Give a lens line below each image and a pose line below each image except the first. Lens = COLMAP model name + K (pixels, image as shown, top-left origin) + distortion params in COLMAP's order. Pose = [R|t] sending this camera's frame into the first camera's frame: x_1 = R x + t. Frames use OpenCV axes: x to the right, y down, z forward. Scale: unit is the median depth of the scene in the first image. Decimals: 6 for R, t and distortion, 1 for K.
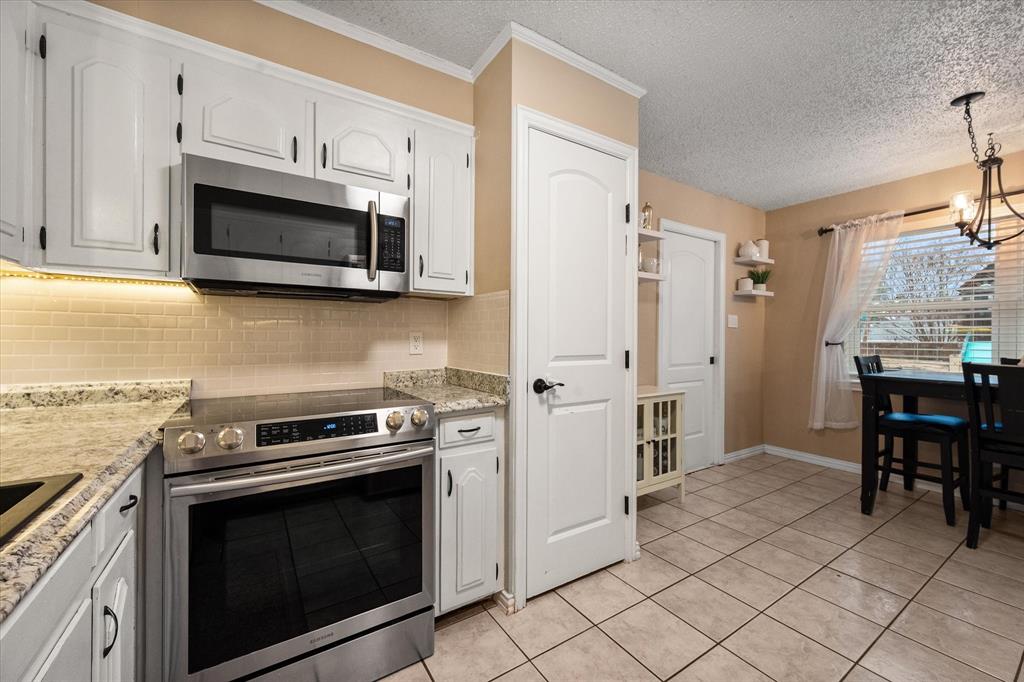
lens RADIAL K [[407.4, 0, 512.2], [0, 407.4, 337.8], [0, 0, 1]] dist [0.000504, -0.001132]
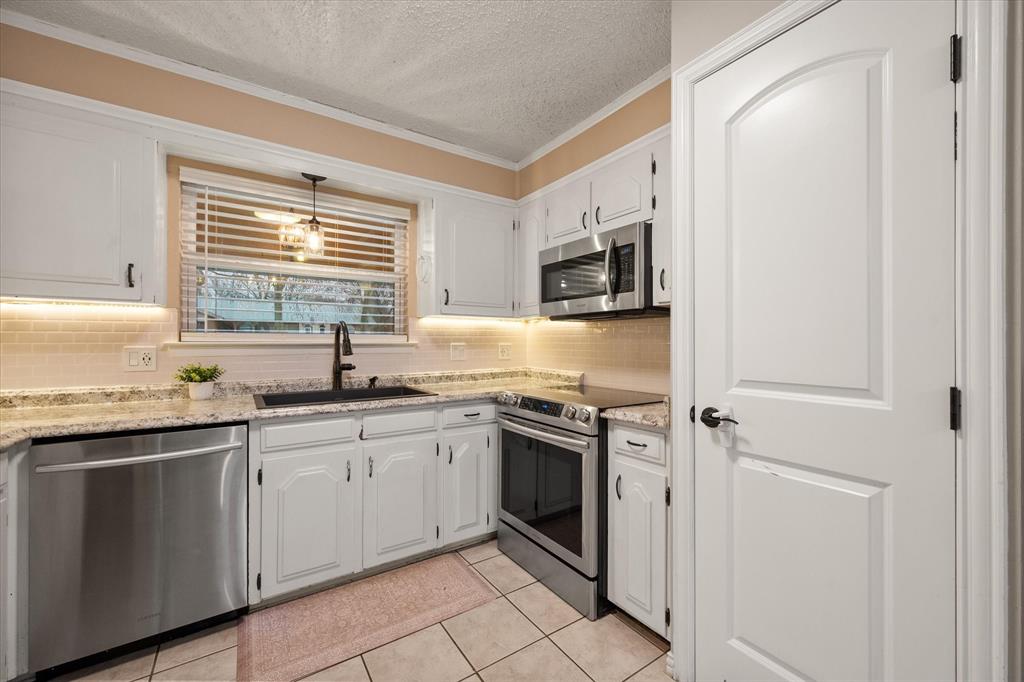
lens RADIAL K [[407.4, 0, 518.0], [0, 407.4, 343.2], [0, 0, 1]] dist [0.000504, -0.001132]
pose [[0.021149, -0.002199, -0.999774, 0.537934], [-0.001214, 0.999997, -0.002225, -0.010058], [0.999776, 0.001260, 0.021146, 0.421974]]
